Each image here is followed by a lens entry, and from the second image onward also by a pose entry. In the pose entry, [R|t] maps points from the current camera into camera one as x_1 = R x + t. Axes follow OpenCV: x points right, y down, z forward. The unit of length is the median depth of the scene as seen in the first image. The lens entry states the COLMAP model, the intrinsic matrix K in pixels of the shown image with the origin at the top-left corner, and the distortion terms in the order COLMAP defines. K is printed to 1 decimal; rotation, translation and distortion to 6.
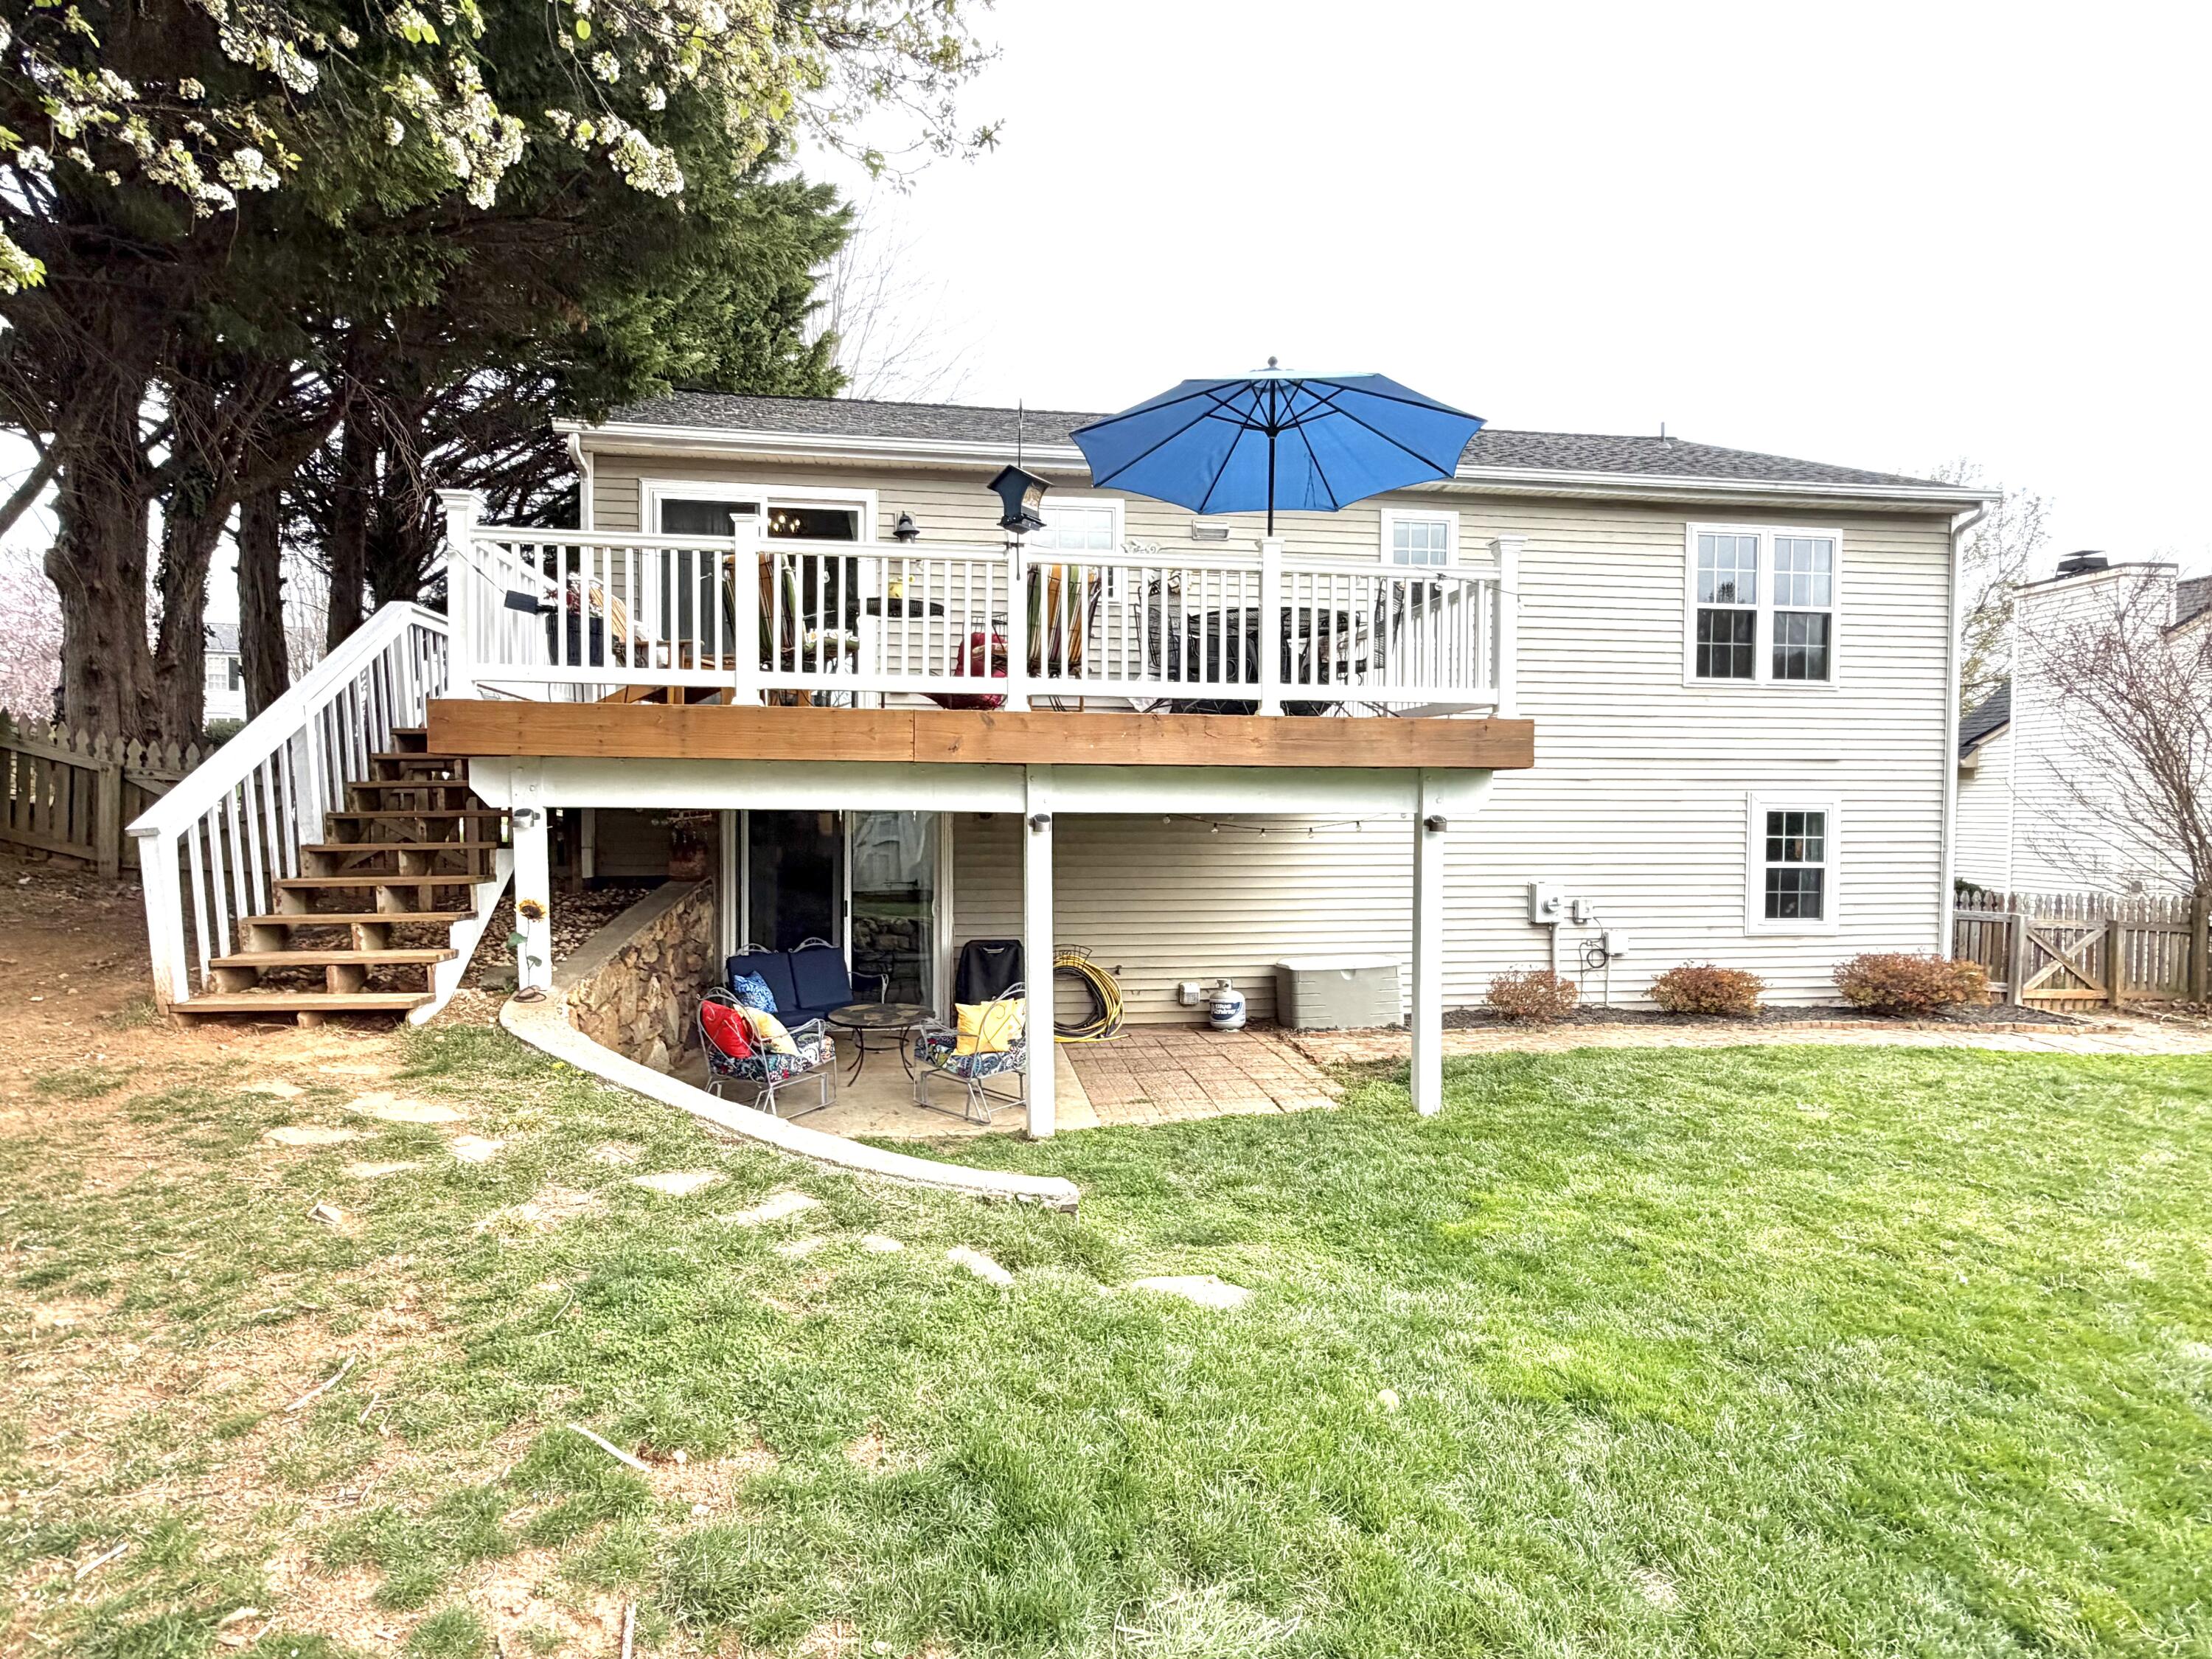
lens RADIAL K [[1140.4, 0, 1119.1], [0, 1140.4, 825.9], [0, 0, 1]] dist [0.003046, -0.001378]
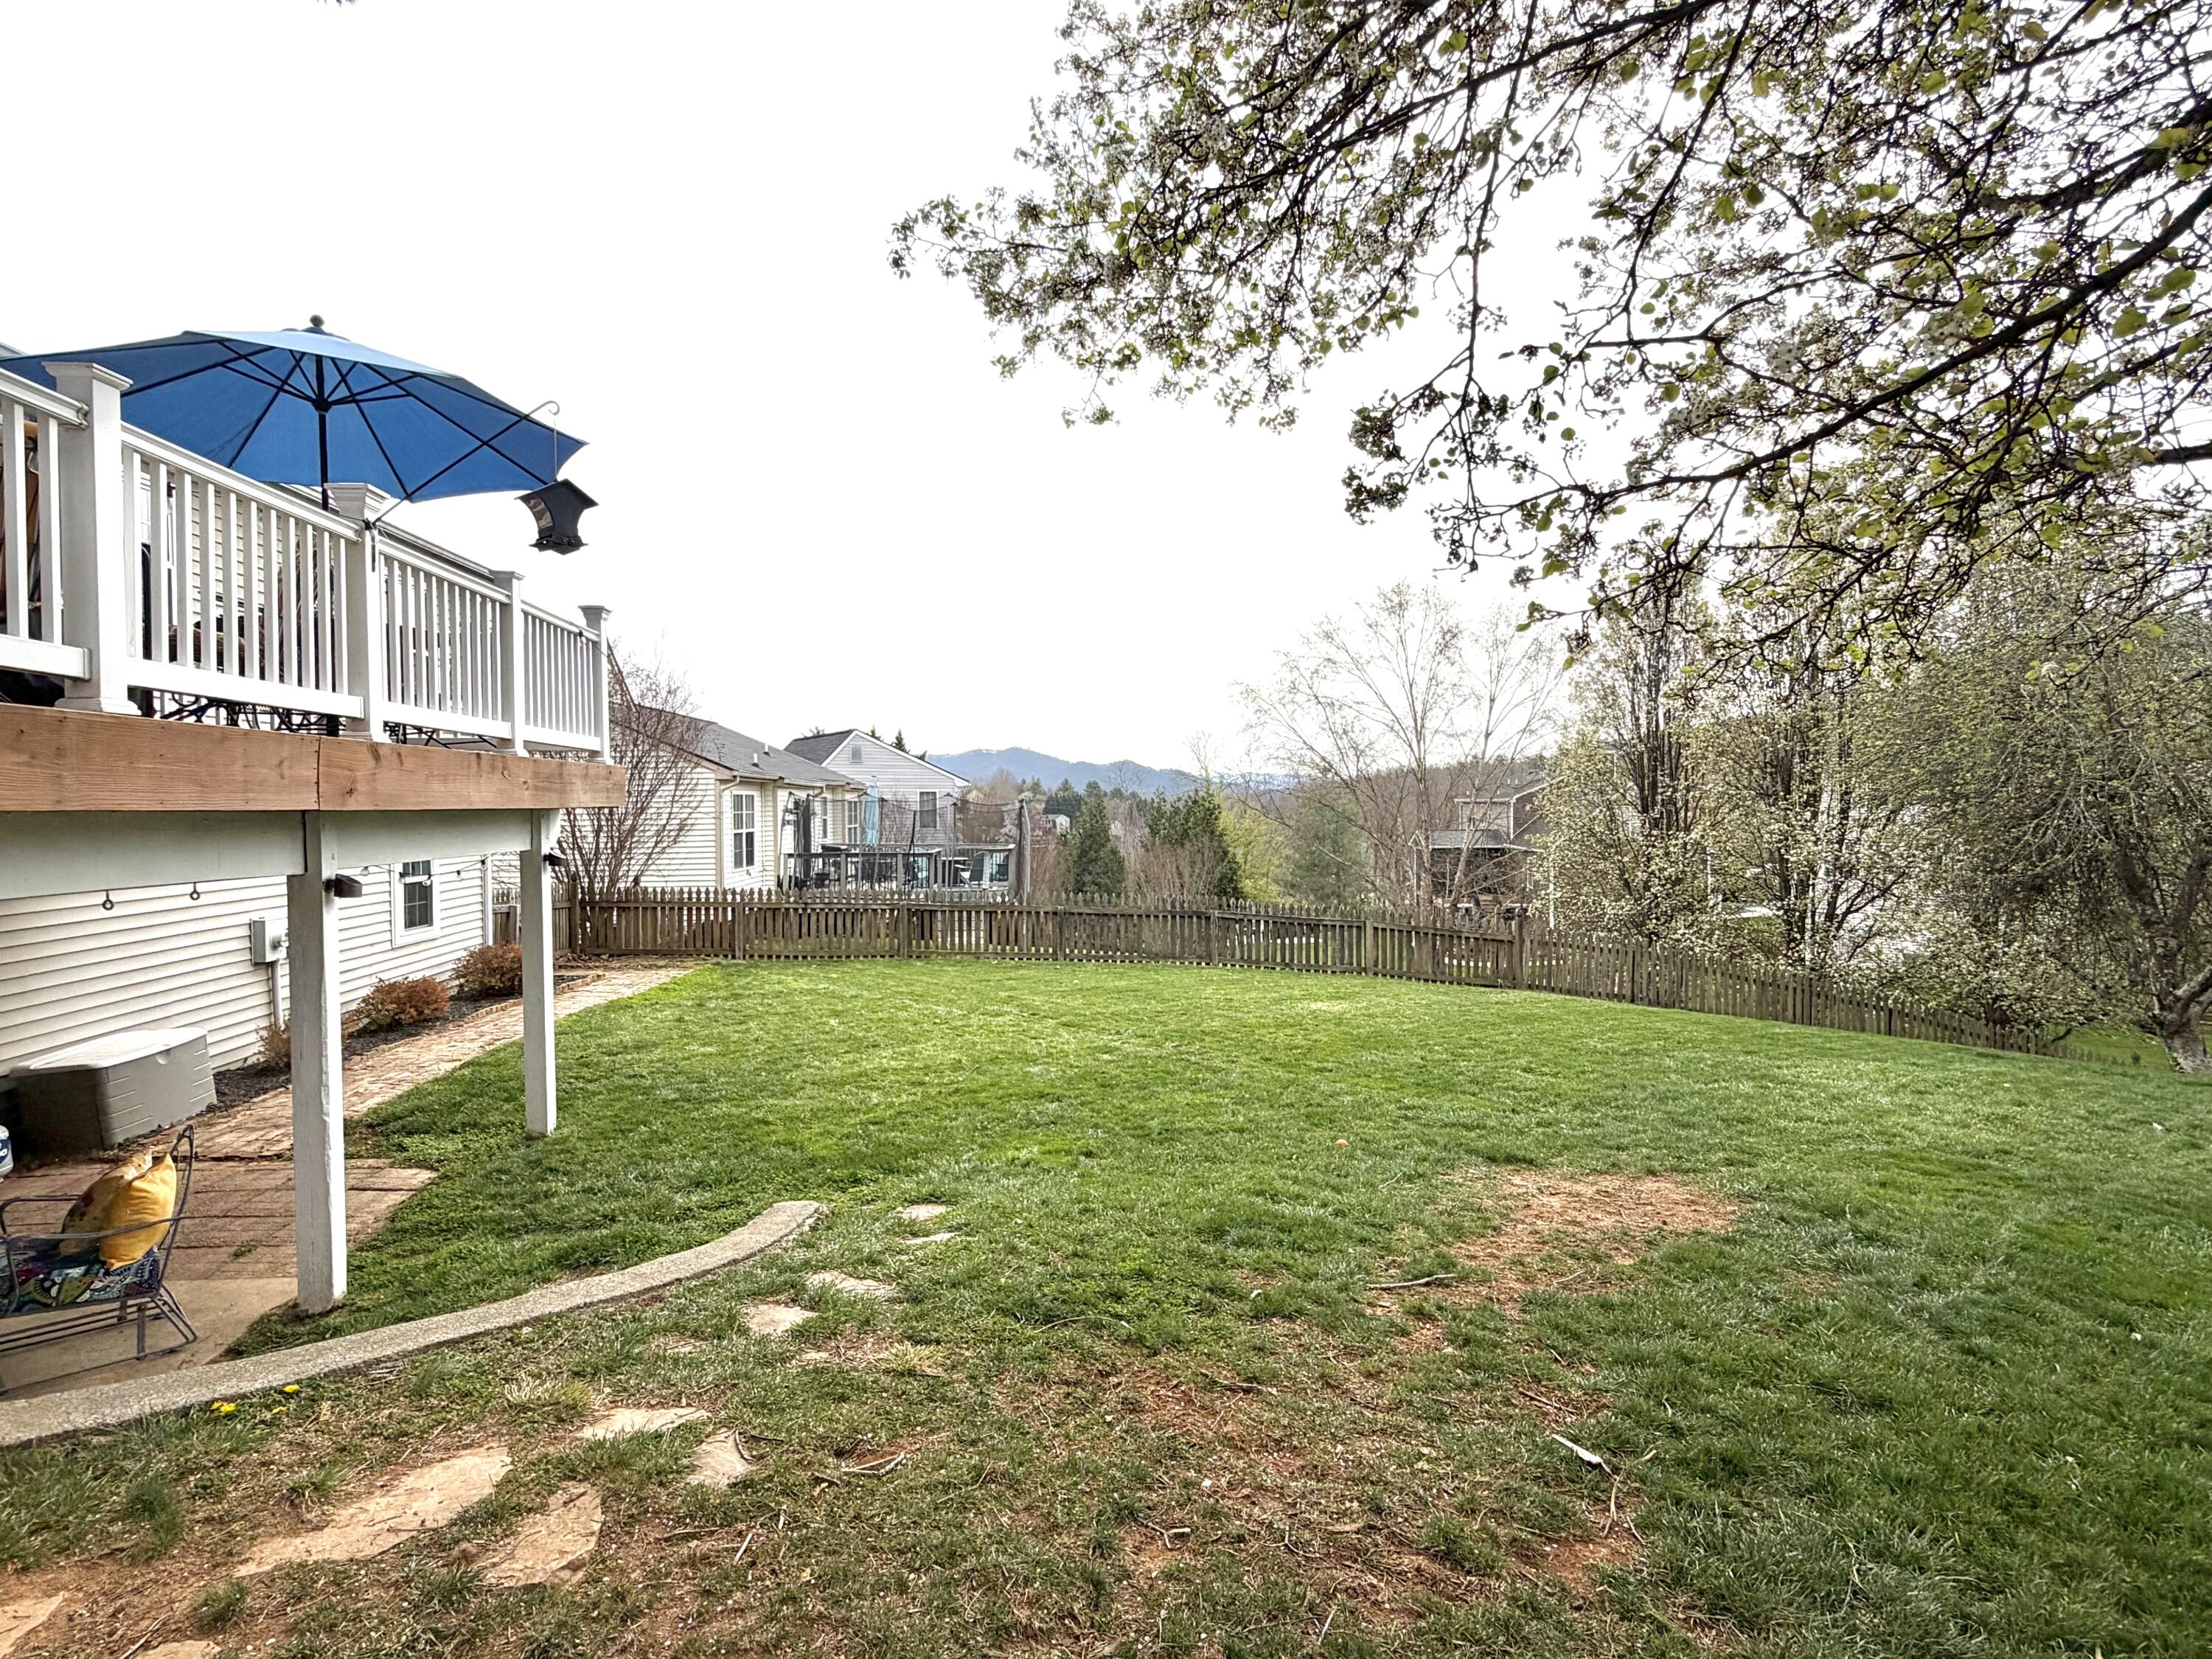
lens RADIAL K [[1140.4, 0, 1089.1], [0, 1140.4, 823.6], [0, 0, 1]] dist [0.003046, -0.001378]
pose [[0.052735, -0.024844, 0.998299, -0.549473], [0.023669, 0.999441, 0.023622, -0.034456], [-0.998328, 0.022383, 0.053294, 0.317153]]
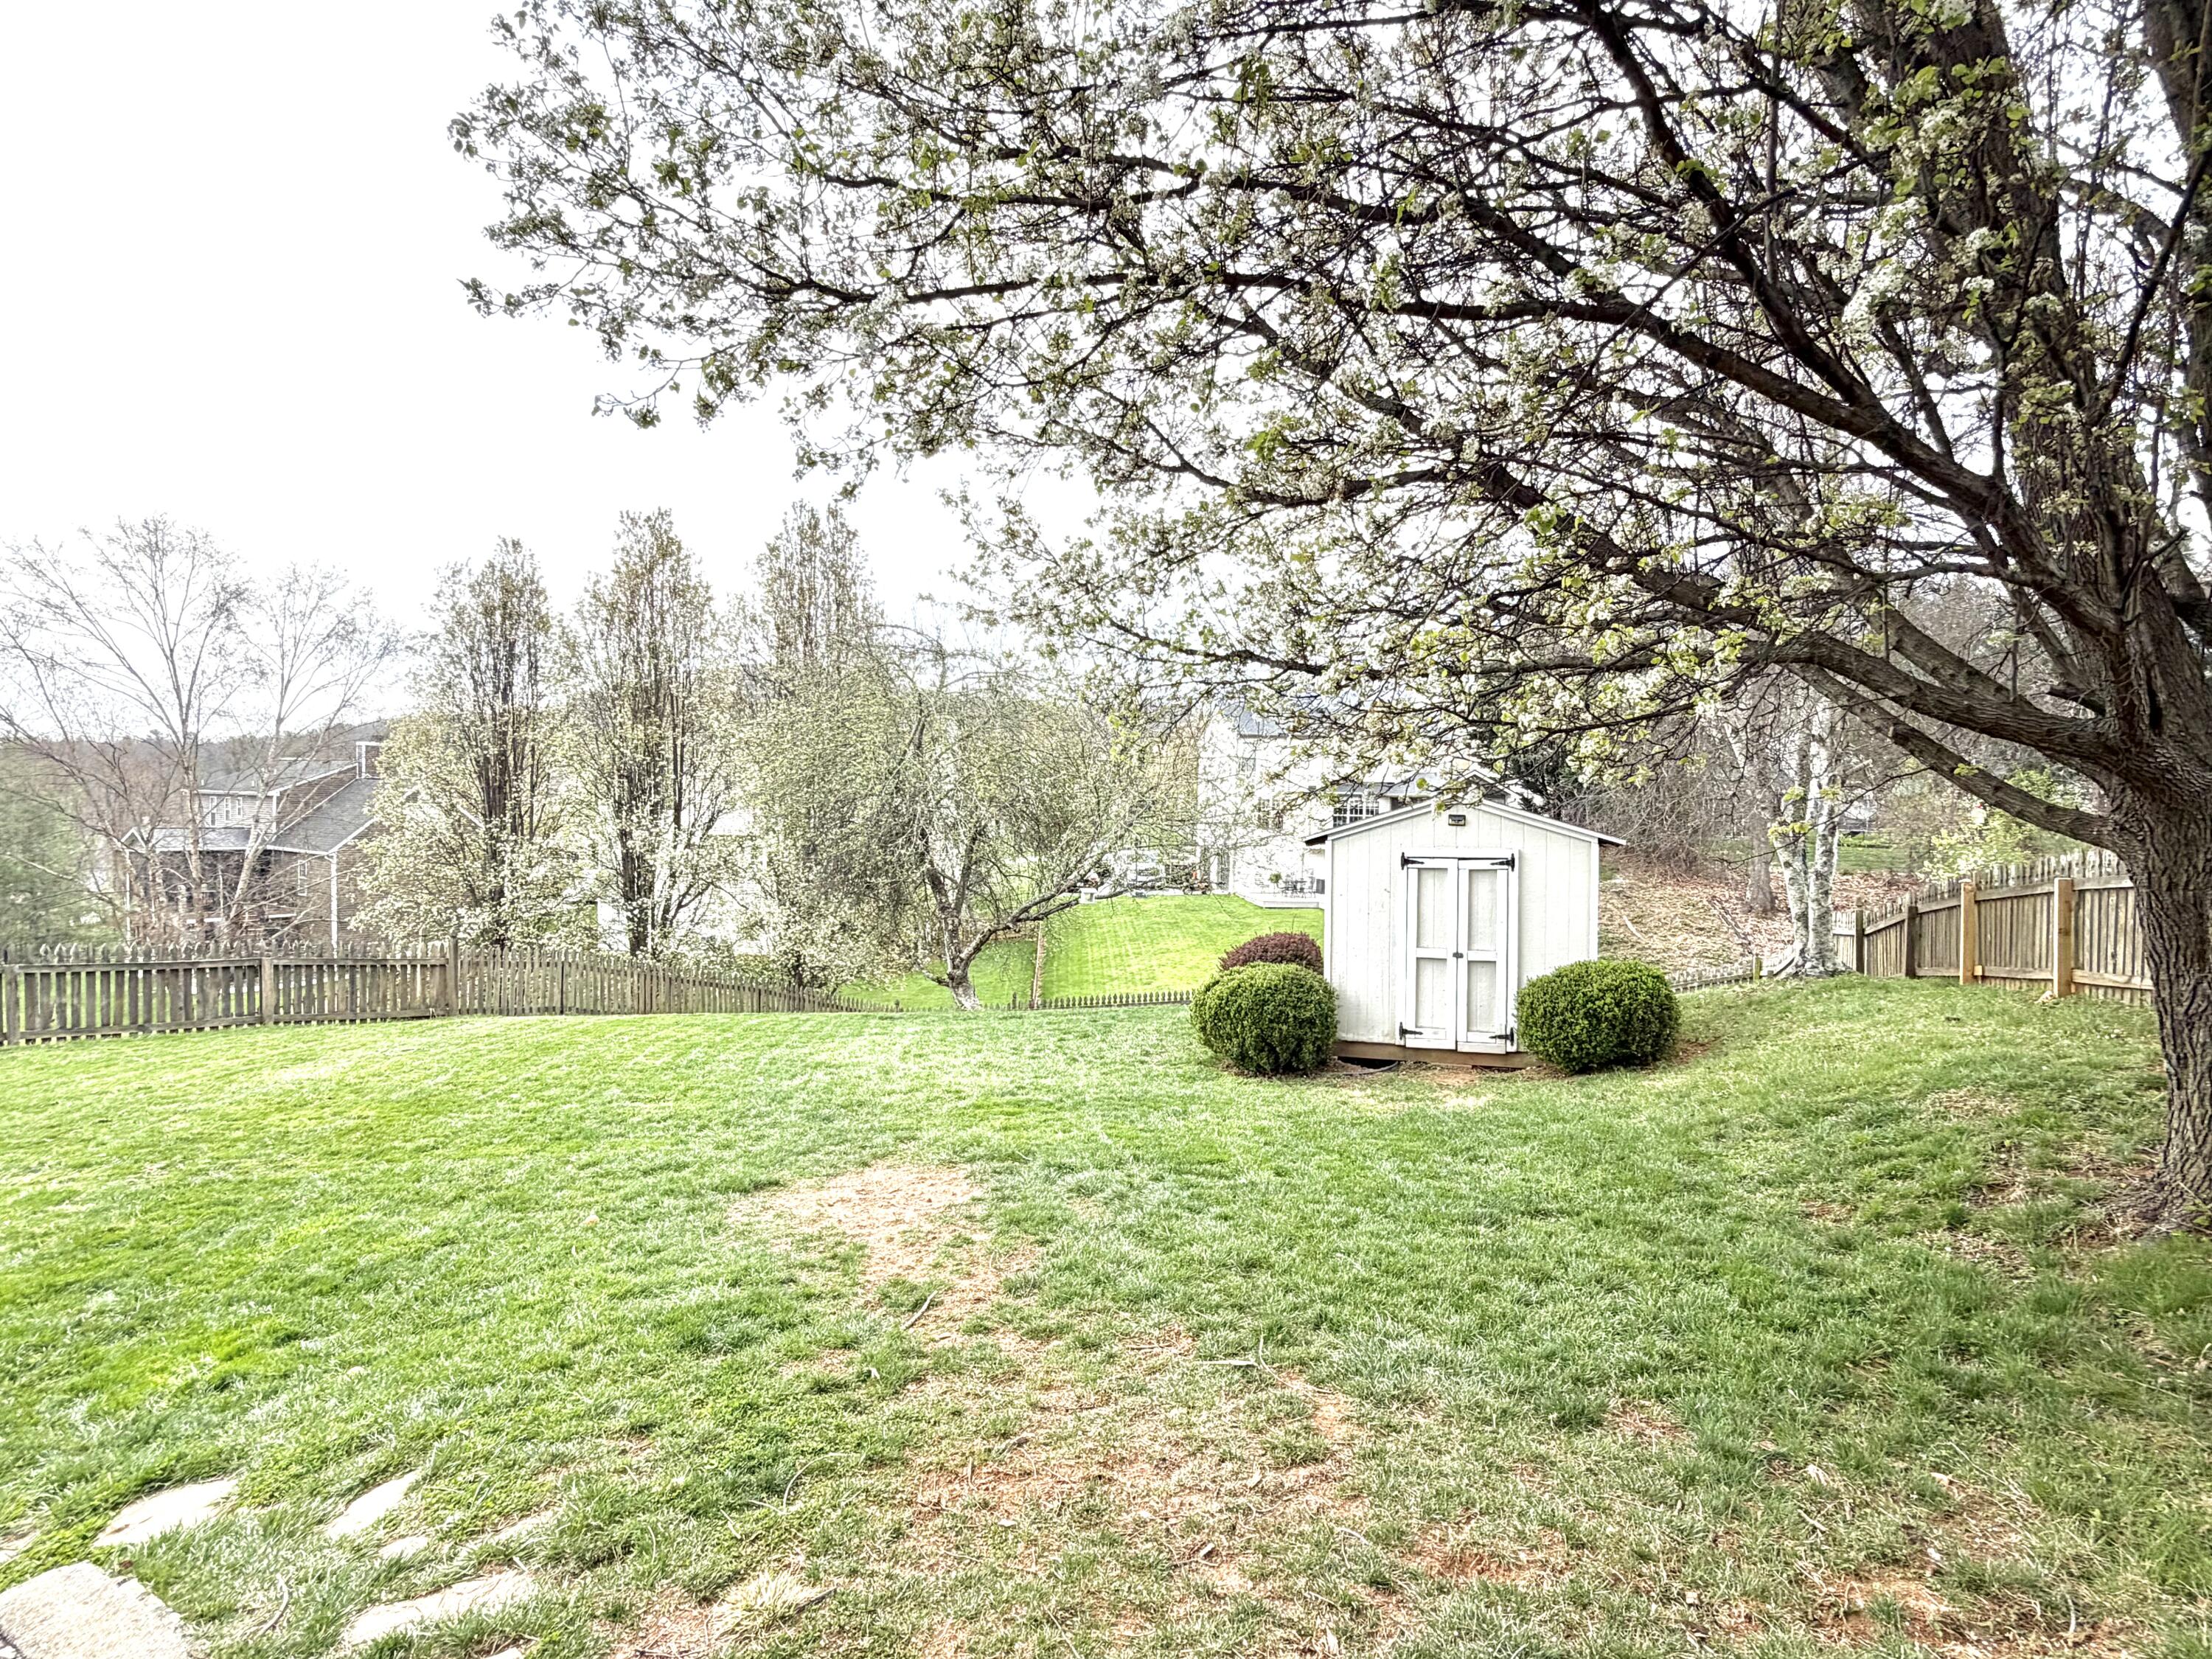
lens RADIAL K [[1140.4, 0, 1103.9], [0, 1140.4, 826.4], [0, 0, 1]] dist [0.003046, -0.001378]
pose [[-0.828927, -0.035215, 0.558247, -0.431790], [-0.017783, 0.999171, 0.036623, -0.067763], [-0.559074, 0.020430, -0.828866, 0.574341]]
